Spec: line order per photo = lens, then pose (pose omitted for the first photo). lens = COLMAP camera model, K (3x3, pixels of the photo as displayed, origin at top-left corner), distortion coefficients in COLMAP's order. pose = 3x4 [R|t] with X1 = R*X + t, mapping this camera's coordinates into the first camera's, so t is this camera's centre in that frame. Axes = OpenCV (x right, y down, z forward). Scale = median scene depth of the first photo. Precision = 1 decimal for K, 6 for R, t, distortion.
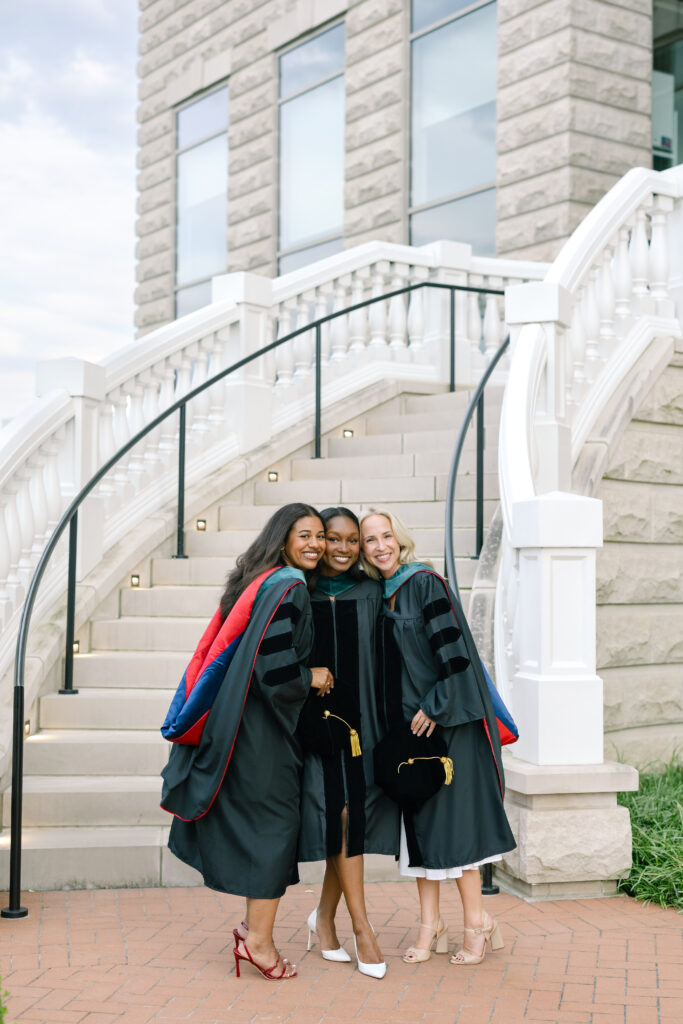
lens RADIAL K [[1409.0, 0, 341.5], [0, 1409.0, 512.0], [0, 0, 1]] dist [-0.011566, -0.097466]
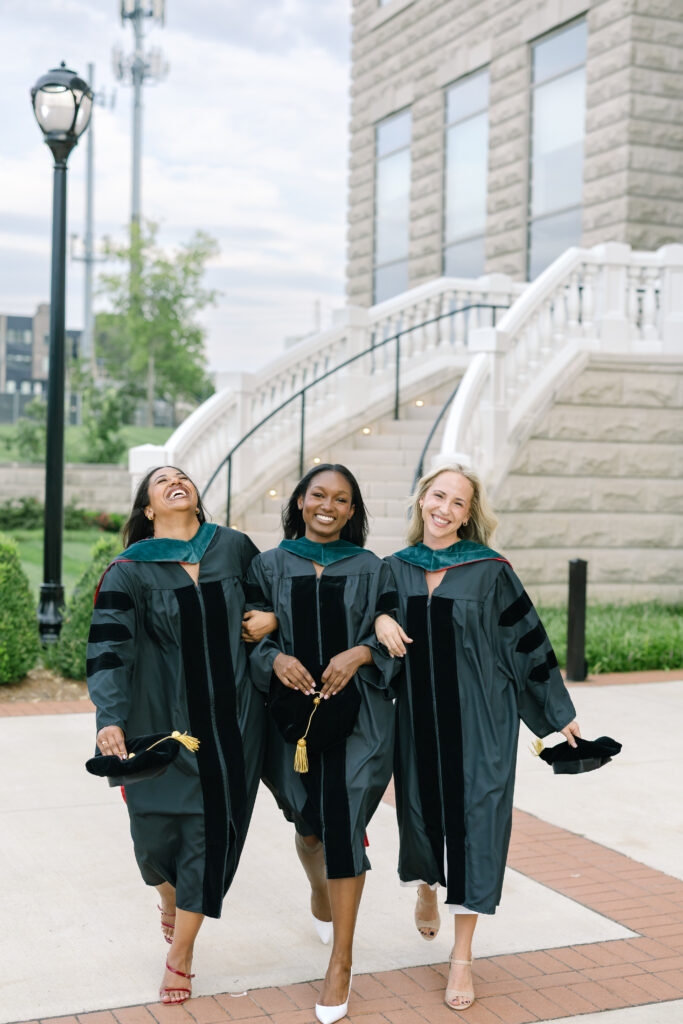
lens RADIAL K [[1409.0, 0, 341.5], [0, 1409.0, 512.0], [0, 0, 1]] dist [-0.011566, -0.097466]
pose [[0.979325, 0.018113, -0.201480, 0.170323], [-0.004987, 0.997842, 0.065466, -0.025440], [0.202231, -0.063108, 0.977302, -0.416224]]
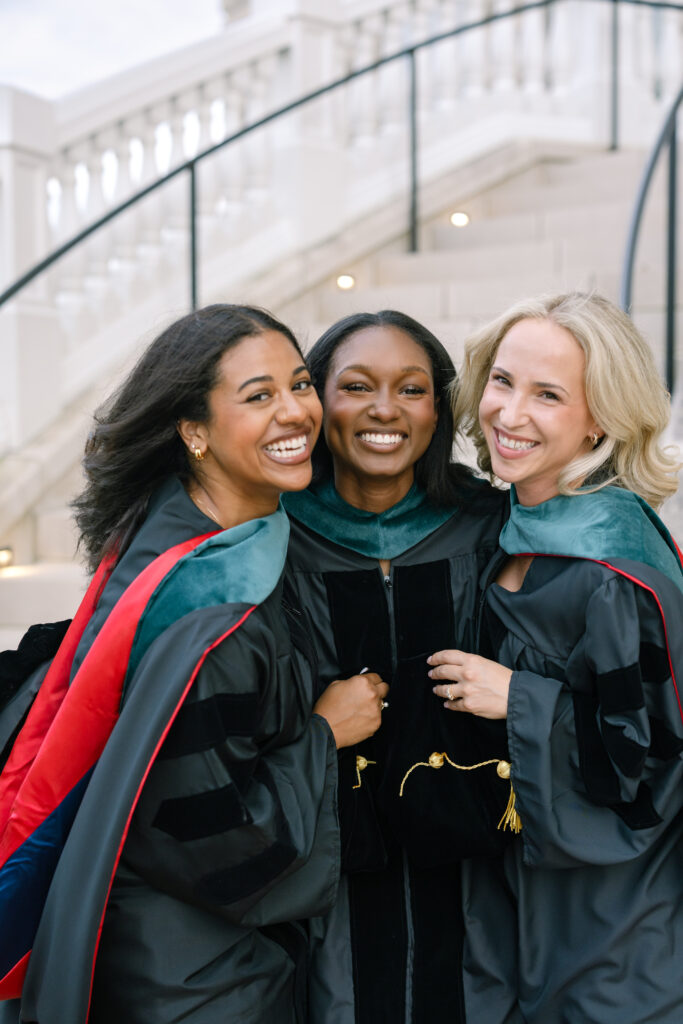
lens RADIAL K [[1409.0, 0, 341.5], [0, 1409.0, 512.0], [0, 0, 1]] dist [-0.011566, -0.097466]
pose [[0.995537, 0.000205, -0.094369, 0.008628], [0.011194, 0.992682, 0.120240, 0.001823], [0.093703, -0.120760, 0.988249, 0.212121]]
